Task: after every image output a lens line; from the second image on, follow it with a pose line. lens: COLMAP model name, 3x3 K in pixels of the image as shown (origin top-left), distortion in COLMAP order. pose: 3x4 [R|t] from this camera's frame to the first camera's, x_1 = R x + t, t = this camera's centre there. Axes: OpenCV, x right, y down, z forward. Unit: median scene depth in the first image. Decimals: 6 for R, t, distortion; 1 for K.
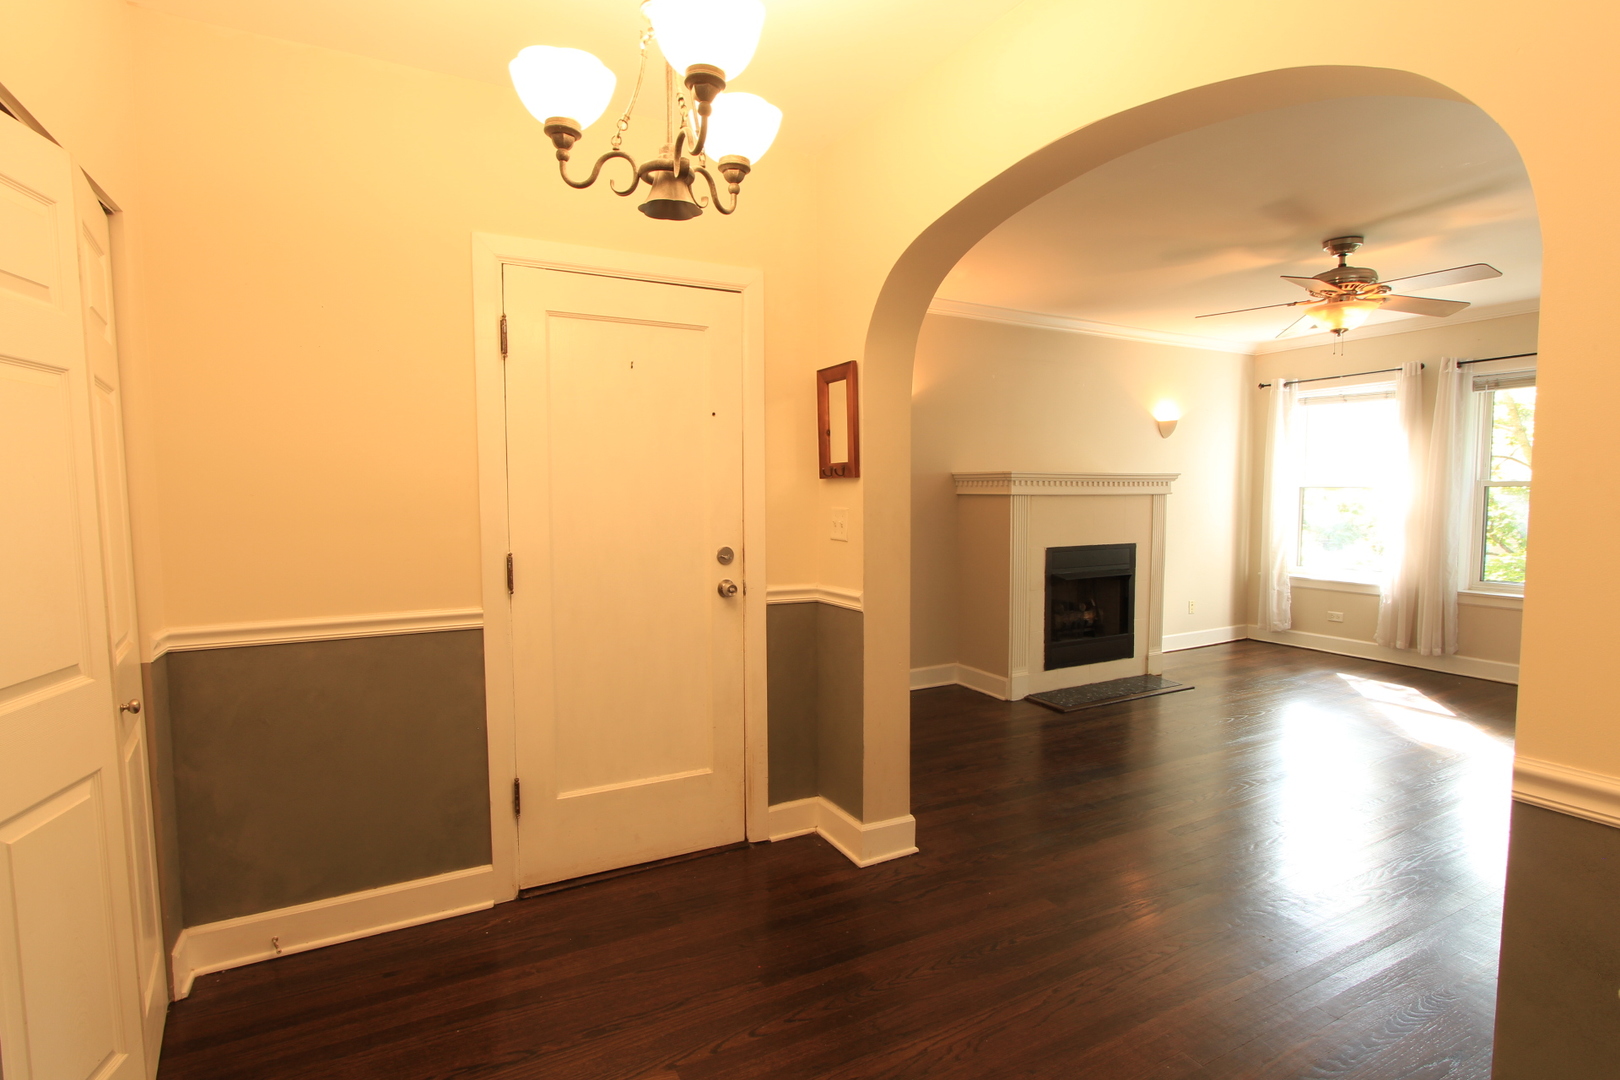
lens RADIAL K [[777.3, 0, 801.8], [0, 777.3, 547.1], [0, 0, 1]] dist [-0.021487, 0.000359]
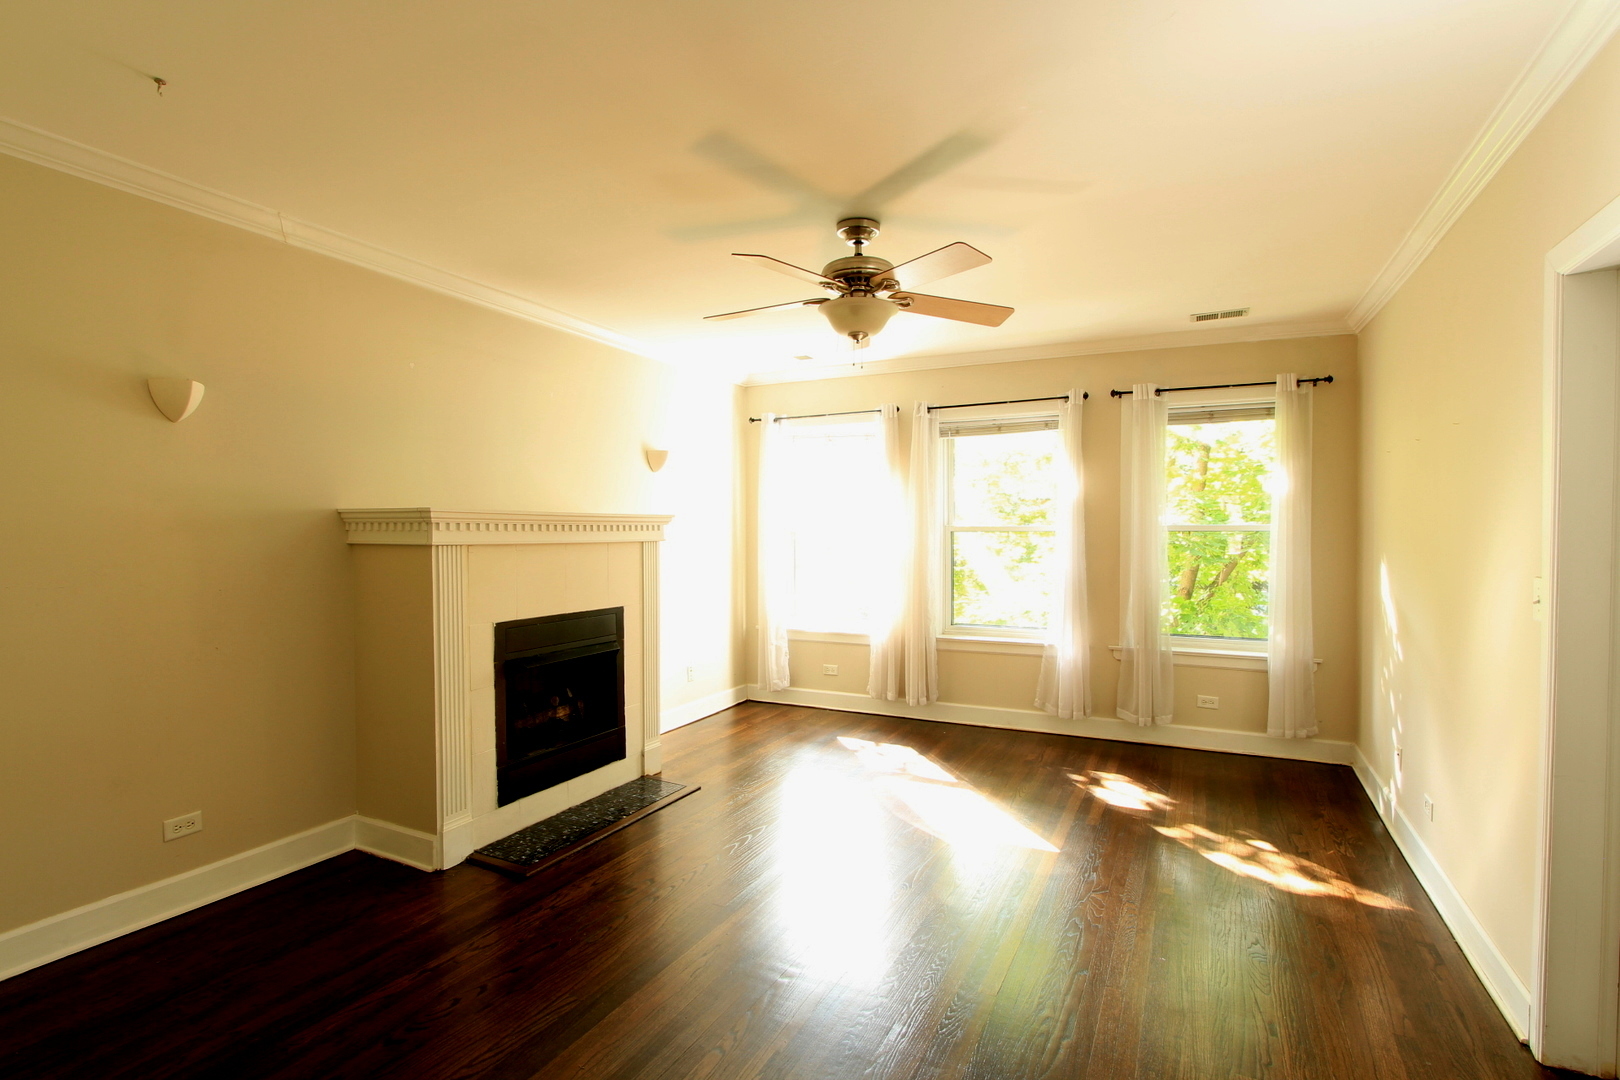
lens RADIAL K [[783.9, 0, 803.1], [0, 783.9, 549.6], [0, 0, 1]] dist [-0.021926, 0.007877]
pose [[0.811676, -0.010686, 0.584010, 0.127557], [0.039580, 0.998541, -0.036739, -0.025083], [-0.582765, 0.052935, 0.810915, 0.273661]]
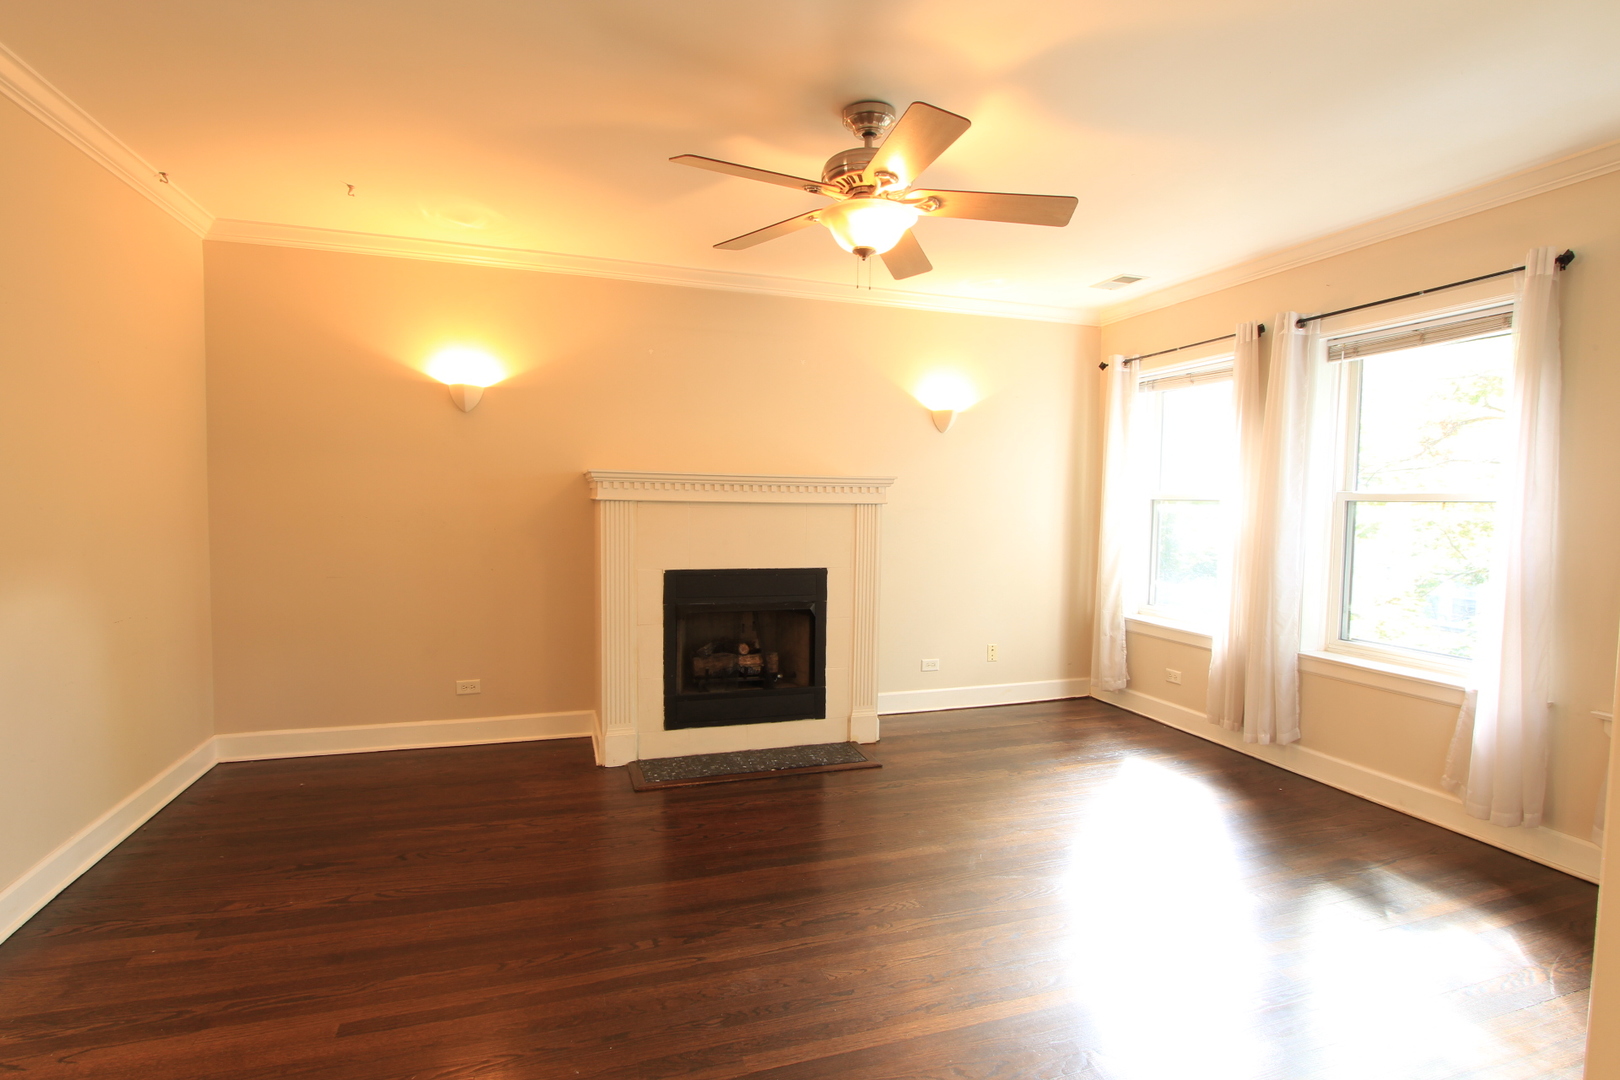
lens RADIAL K [[777.3, 0, 801.8], [0, 777.3, 547.1], [0, 0, 1]] dist [-0.021487, 0.000359]
pose [[0.986053, 0.028139, -0.164034, 0.530164], [-0.030177, 0.999495, -0.009949, -0.016787], [0.163672, 0.014761, 0.986404, 0.245254]]
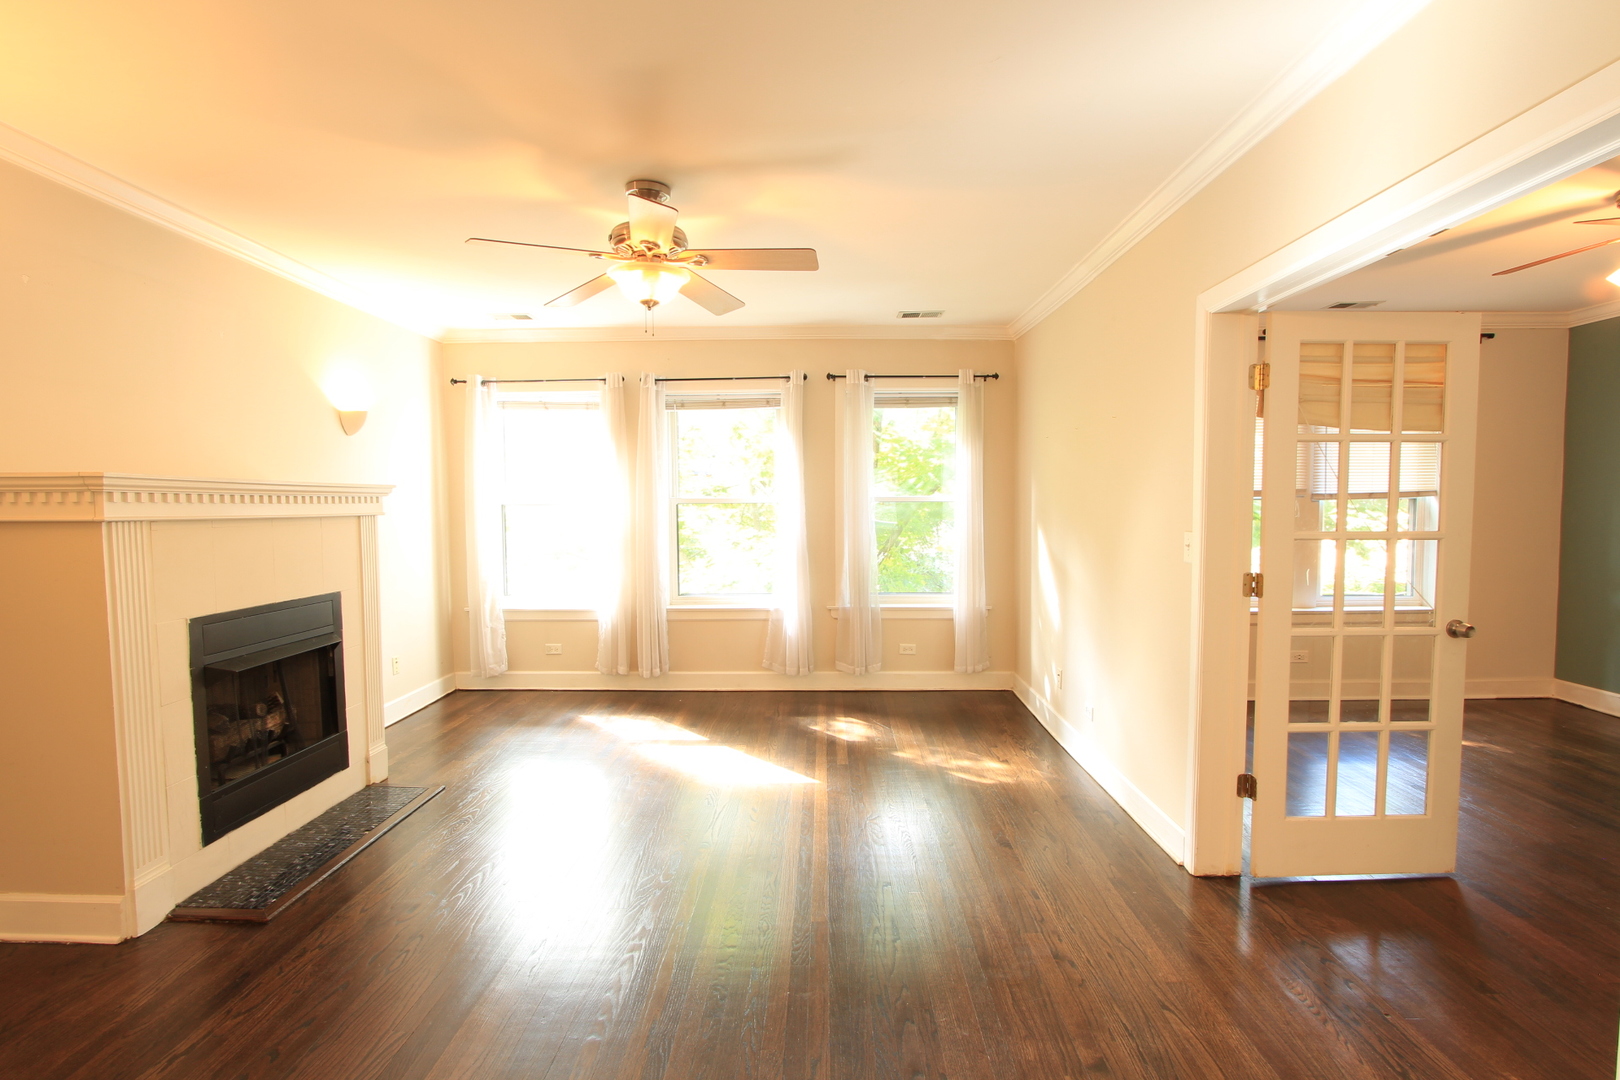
lens RADIAL K [[783.9, 0, 803.1], [0, 783.9, 549.6], [0, 0, 1]] dist [-0.021926, 0.007877]
pose [[0.483867, -0.049163, 0.873760, 0.051966], [0.066417, 0.997604, 0.019351, -0.026694], [-0.872618, 0.048669, 0.485973, 0.343833]]
